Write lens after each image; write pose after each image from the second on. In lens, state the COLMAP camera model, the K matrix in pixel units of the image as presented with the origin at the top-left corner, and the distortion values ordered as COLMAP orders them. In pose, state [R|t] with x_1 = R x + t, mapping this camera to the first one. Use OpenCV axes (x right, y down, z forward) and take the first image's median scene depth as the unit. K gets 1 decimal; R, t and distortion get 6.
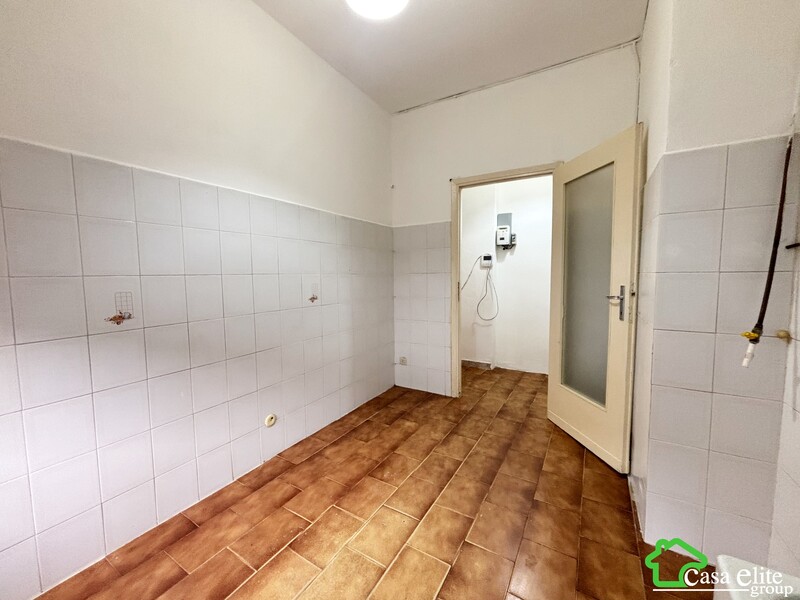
lens RADIAL K [[324.3, 0, 398.8], [0, 324.3, 300.0], [0, 0, 1]] dist [0.002166, 0.000318]
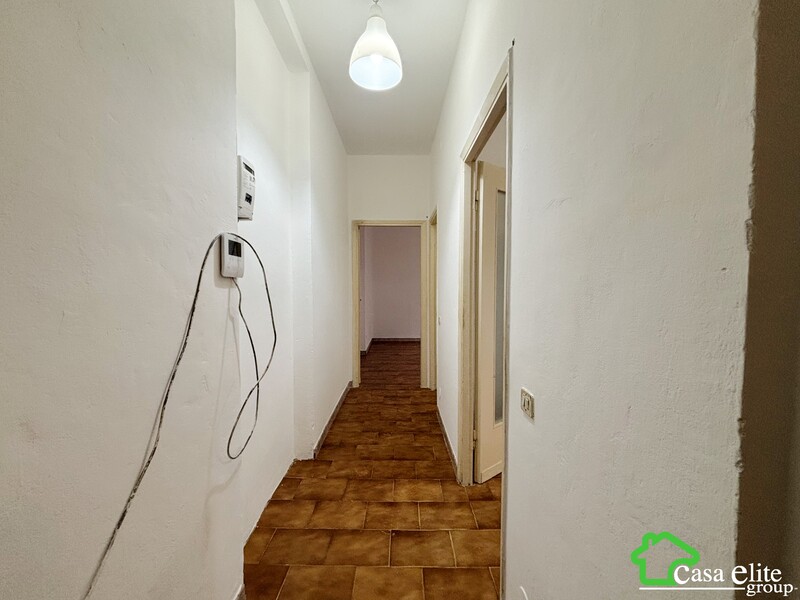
lens RADIAL K [[325.0, 0, 398.2], [0, 325.0, 299.9], [0, 0, 1]] dist [0.001522, -0.000311]
pose [[-0.514050, -0.026227, 0.857359, -0.065671], [0.072870, 0.994584, 0.074115, -0.104061], [-0.854659, 0.100575, -0.509355, 1.156993]]
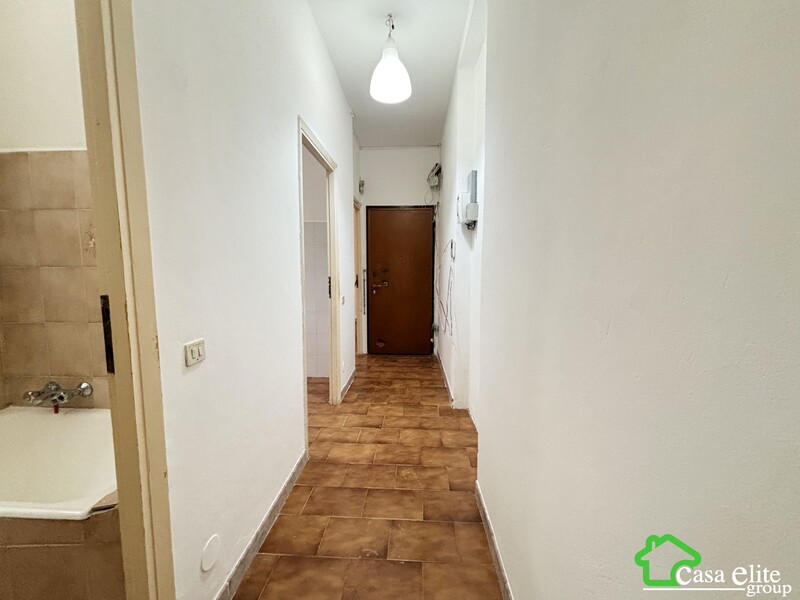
lens RADIAL K [[330.2, 0, 398.4], [0, 330.2, 299.7], [0, 0, 1]] dist [0.001497, 0.000146]
pose [[0.472681, 0.092658, -0.876349, 0.946565], [-0.077630, 0.994969, 0.063328, -0.055068], [0.877808, 0.038097, 0.477496, 0.642399]]
